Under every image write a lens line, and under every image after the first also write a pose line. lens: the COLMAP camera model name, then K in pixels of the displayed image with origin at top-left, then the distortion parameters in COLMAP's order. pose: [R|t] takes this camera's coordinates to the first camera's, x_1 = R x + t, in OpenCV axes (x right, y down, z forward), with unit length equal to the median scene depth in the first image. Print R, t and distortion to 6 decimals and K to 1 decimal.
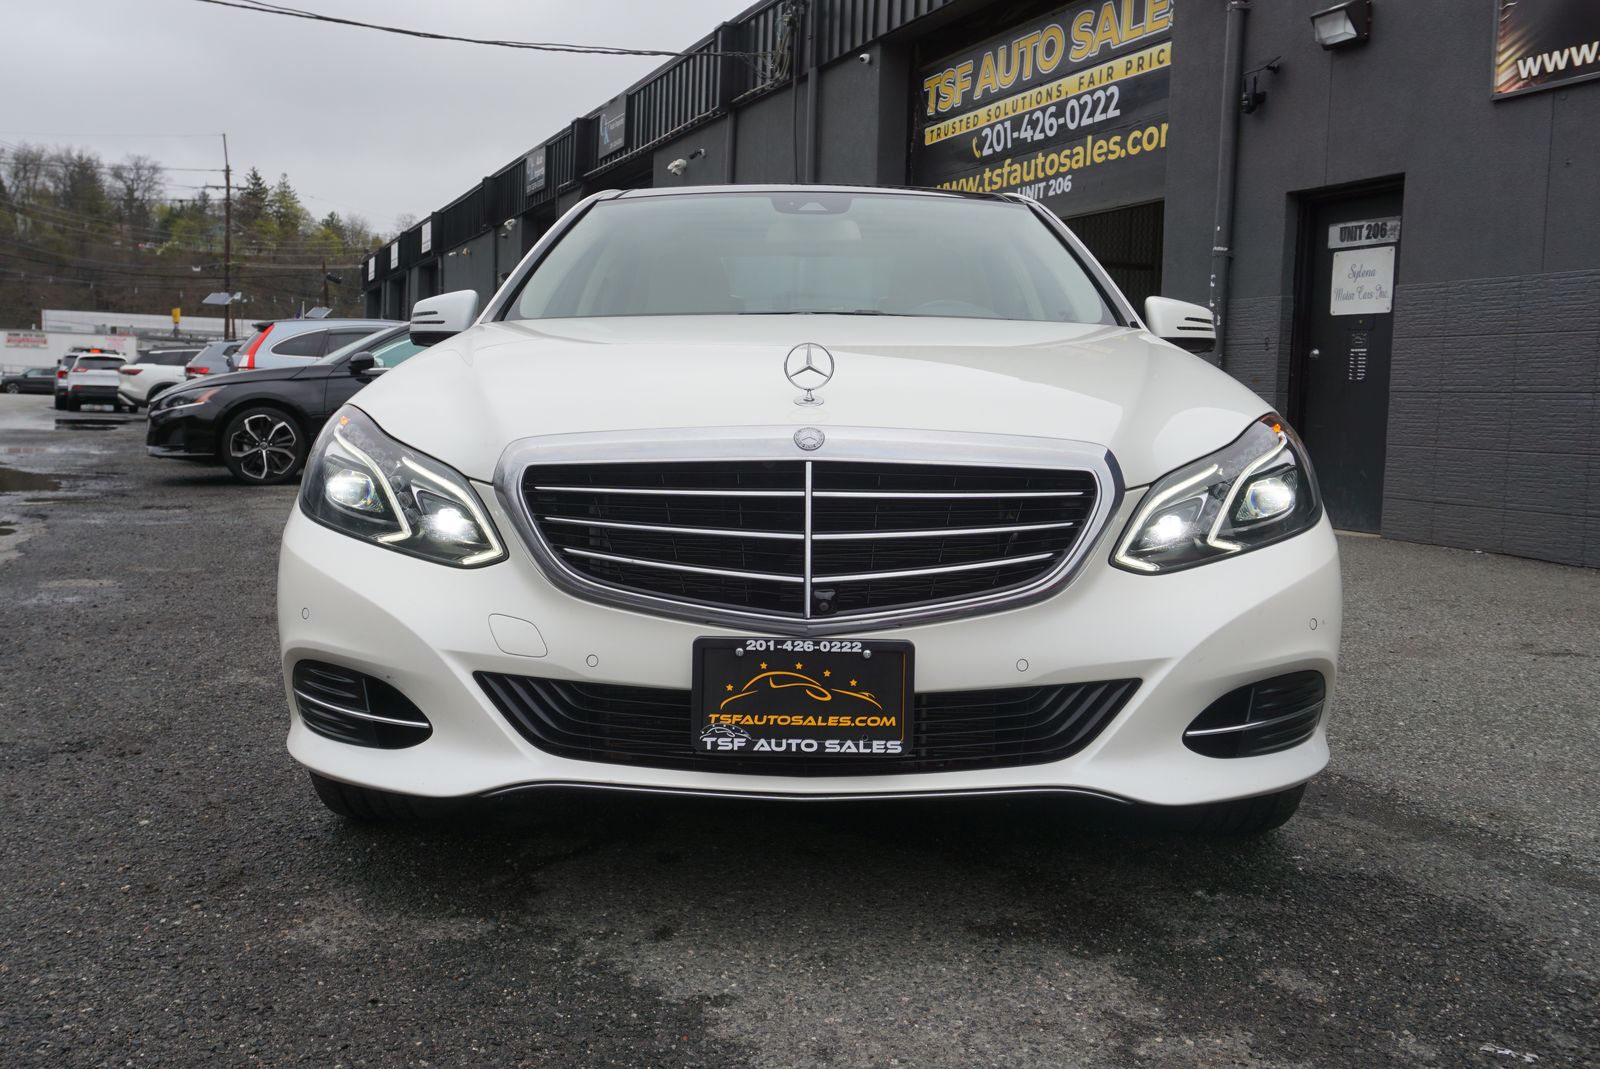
lens RADIAL K [[1562.1, 0, 799.6], [0, 1562.1, 525.5], [0, 0, 1]] dist [0.025654, 0.000000]
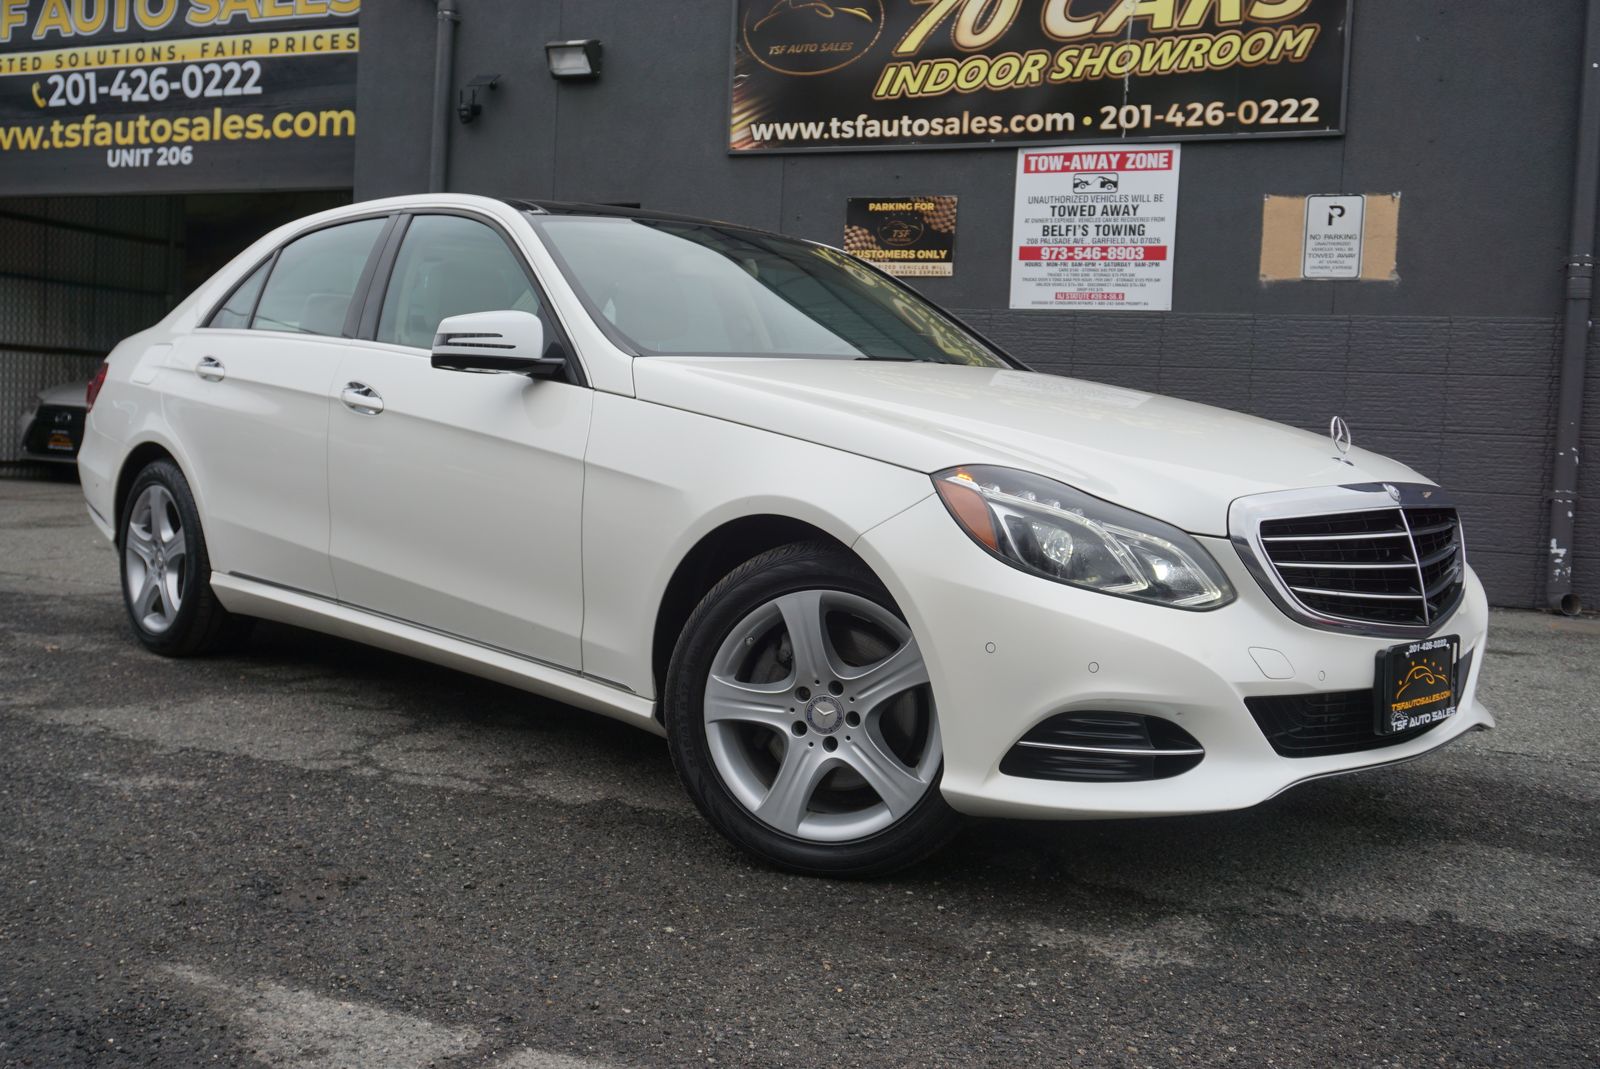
lens RADIAL K [[1562.1, 0, 793.4], [0, 1562.1, 546.6], [0, 0, 1]] dist [0.025654, 0.000000]
pose [[0.694438, -0.058603, 0.717163, -0.273547], [0.034873, 0.998248, 0.047804, -0.018737], [-0.718707, -0.008187, 0.695264, 0.092451]]
